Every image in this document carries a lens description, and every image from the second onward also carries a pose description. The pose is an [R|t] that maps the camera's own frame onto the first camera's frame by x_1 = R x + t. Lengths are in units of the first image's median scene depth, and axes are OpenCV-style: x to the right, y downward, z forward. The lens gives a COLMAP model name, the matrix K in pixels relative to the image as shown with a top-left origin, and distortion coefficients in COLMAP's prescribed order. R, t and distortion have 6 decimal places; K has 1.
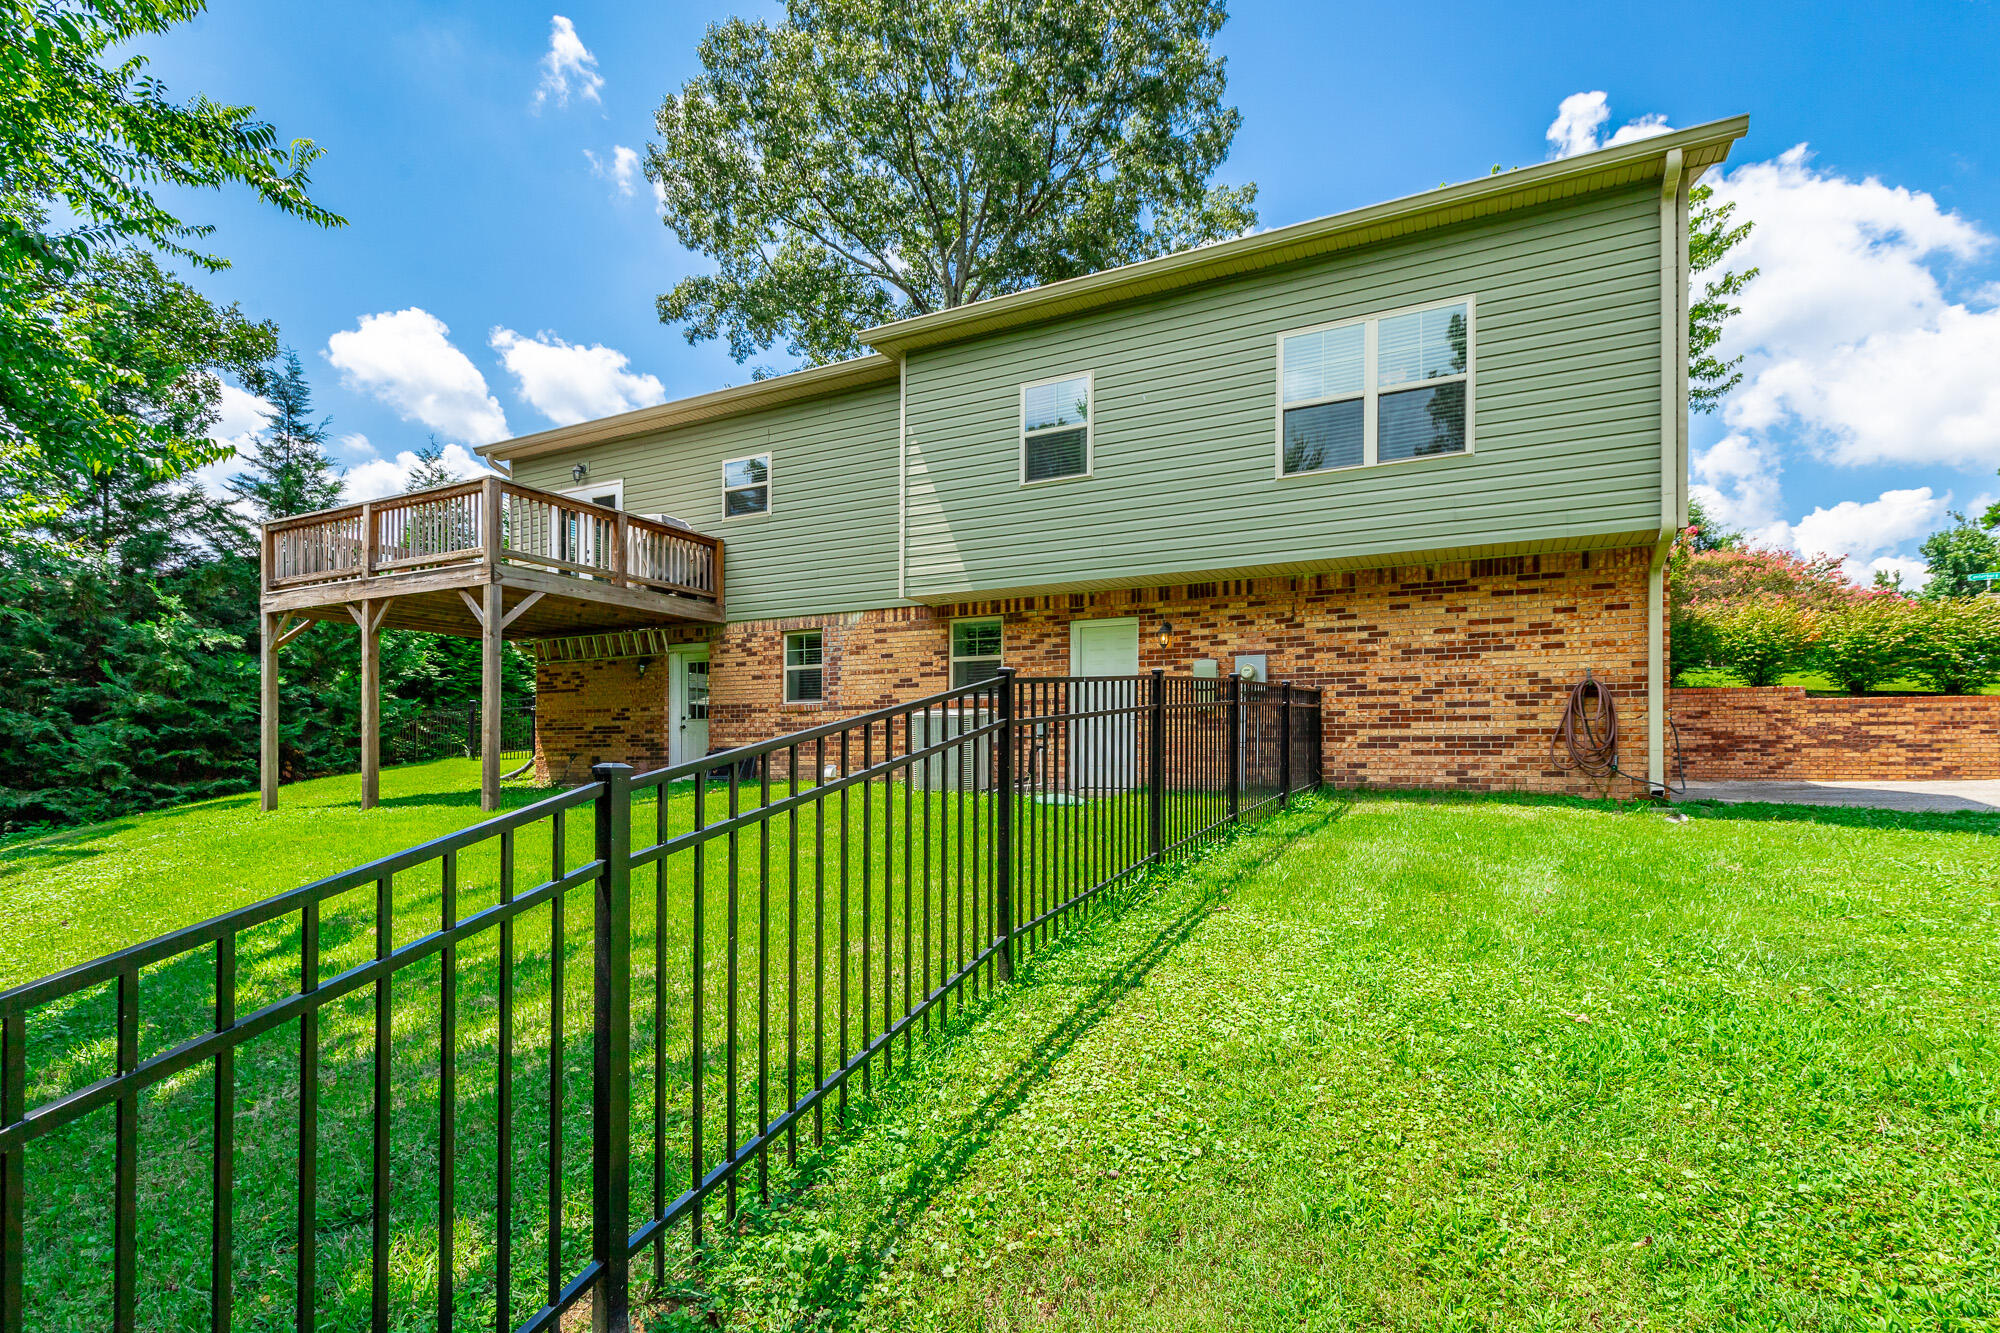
lens RADIAL K [[920.2, 0, 1002.4], [0, 920.2, 717.9], [0, 0, 1]] dist [0.004051, -0.000584]
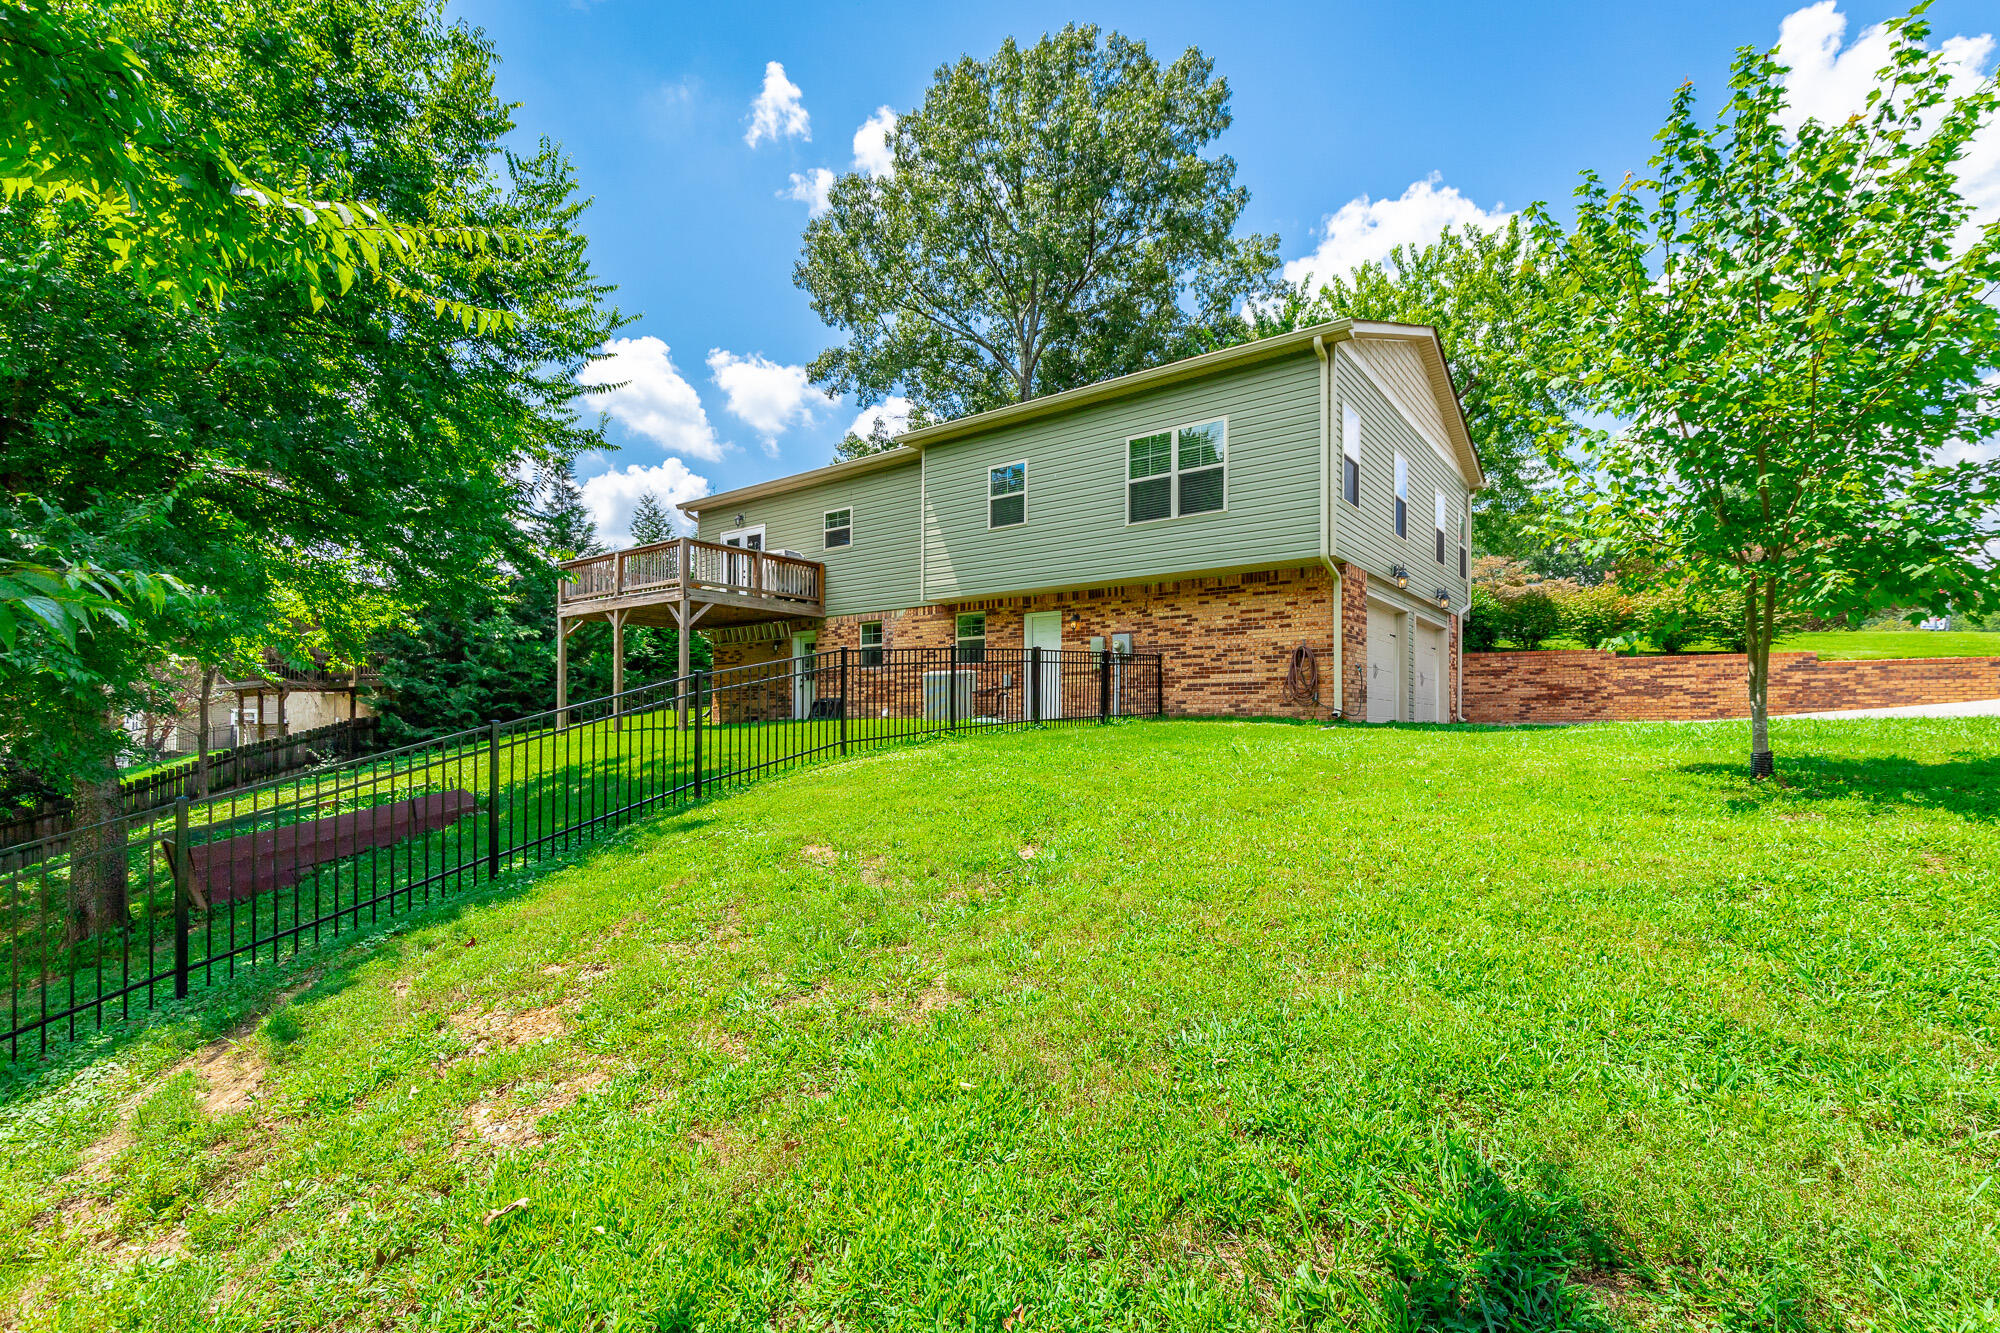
lens RADIAL K [[920.2, 0, 1000.0], [0, 920.2, 674.3], [0, 0, 1]] dist [0.004051, -0.000584]
pose [[0.982754, -0.008856, -0.184707, 0.294898], [0.005254, 0.999786, -0.019984, 0.026722], [0.184845, 0.018669, 0.982590, -0.498671]]
